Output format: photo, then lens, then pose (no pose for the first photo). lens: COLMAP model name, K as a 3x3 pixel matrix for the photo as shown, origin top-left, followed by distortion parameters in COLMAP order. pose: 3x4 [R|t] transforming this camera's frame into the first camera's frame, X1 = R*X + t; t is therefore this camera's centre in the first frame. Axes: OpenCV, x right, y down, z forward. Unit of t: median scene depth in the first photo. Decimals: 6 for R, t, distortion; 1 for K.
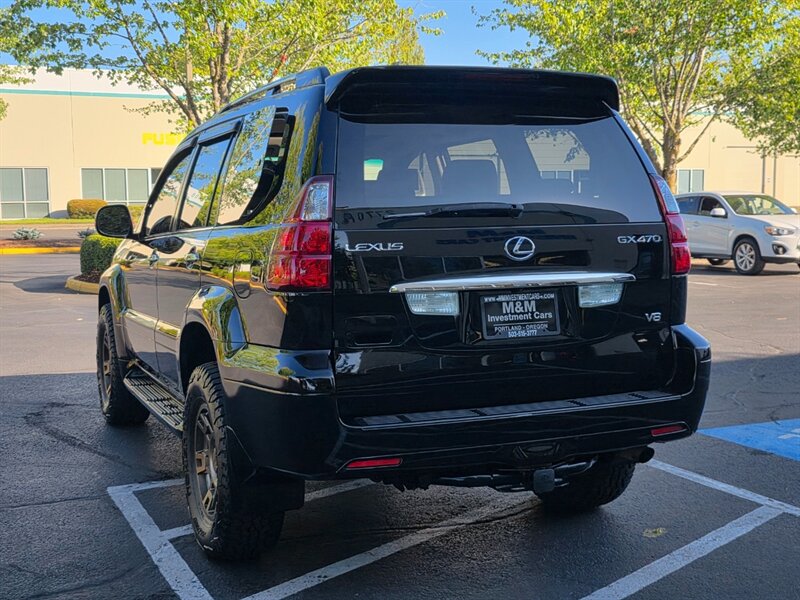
lens RADIAL K [[1041.4, 0, 400.0], [0, 1041.4, 300.0], [0, 0, 1]] dist [0.034526, 0.038830]
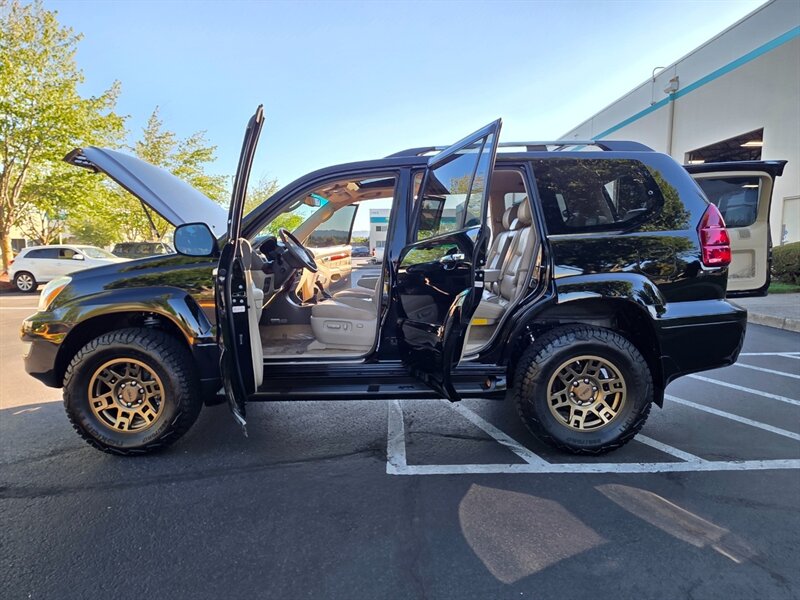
lens RADIAL K [[468.4, 0, 396.2], [0, 468.4, 303.5], [0, 0, 1]] dist [0.002868, 0.000510]
pose [[0.418072, -0.100128, 0.902879, -0.834818], [0.095241, 0.993261, 0.066051, -0.040102], [-0.903408, 0.058377, 0.424790, 0.900894]]
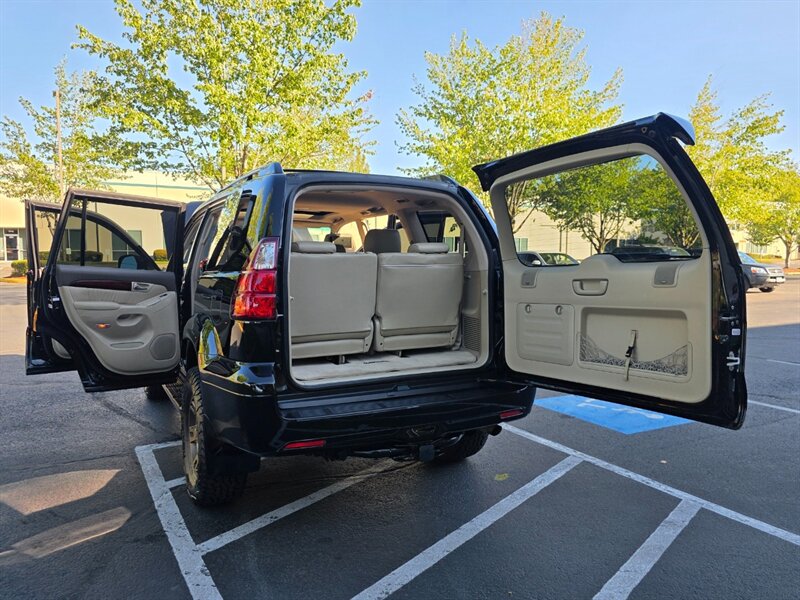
lens RADIAL K [[600.4, 0, 402.6], [0, 600.4, 302.9], [0, 0, 1]] dist [0.020250, -0.003026]
pose [[0.996847, 0.007621, 0.078982, 0.030518], [-0.006614, 0.999894, -0.013003, -0.017124], [-0.079072, 0.012439, 0.996791, 0.143538]]
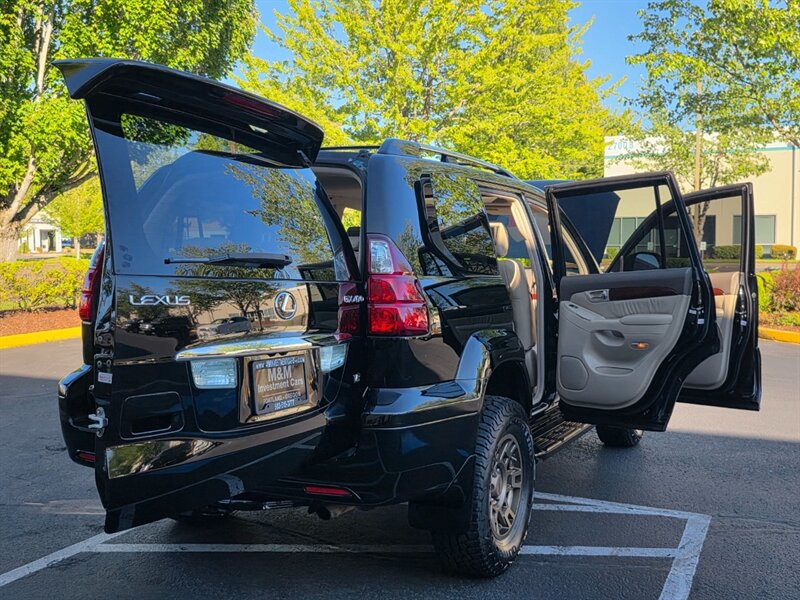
lens RADIAL K [[873.9, 0, 392.6], [0, 873.9, 299.3], [0, 0, 1]] dist [0.060484, -0.007396]
pose [[0.642411, 0.056531, -0.764273, 0.792898], [-0.078980, 0.996849, 0.007347, -0.058230], [0.762280, 0.055642, 0.644851, 0.431575]]
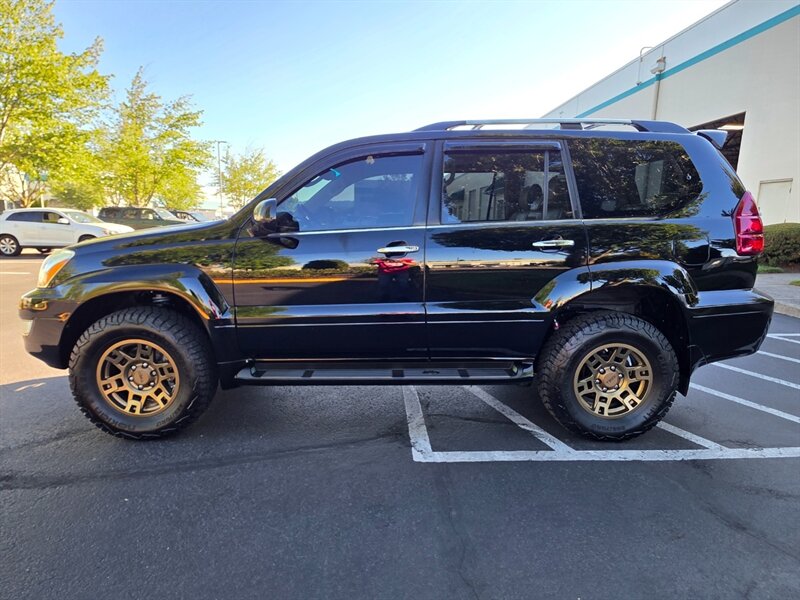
lens RADIAL K [[450.4, 0, 398.4], [0, 450.4, 303.0], [0, 0, 1]] dist [0.005155, -0.000870]
pose [[0.379995, -0.153314, 0.912194, -0.814917], [0.072492, 0.988071, 0.135869, -0.058095], [-0.922143, 0.014497, 0.386576, 0.969793]]
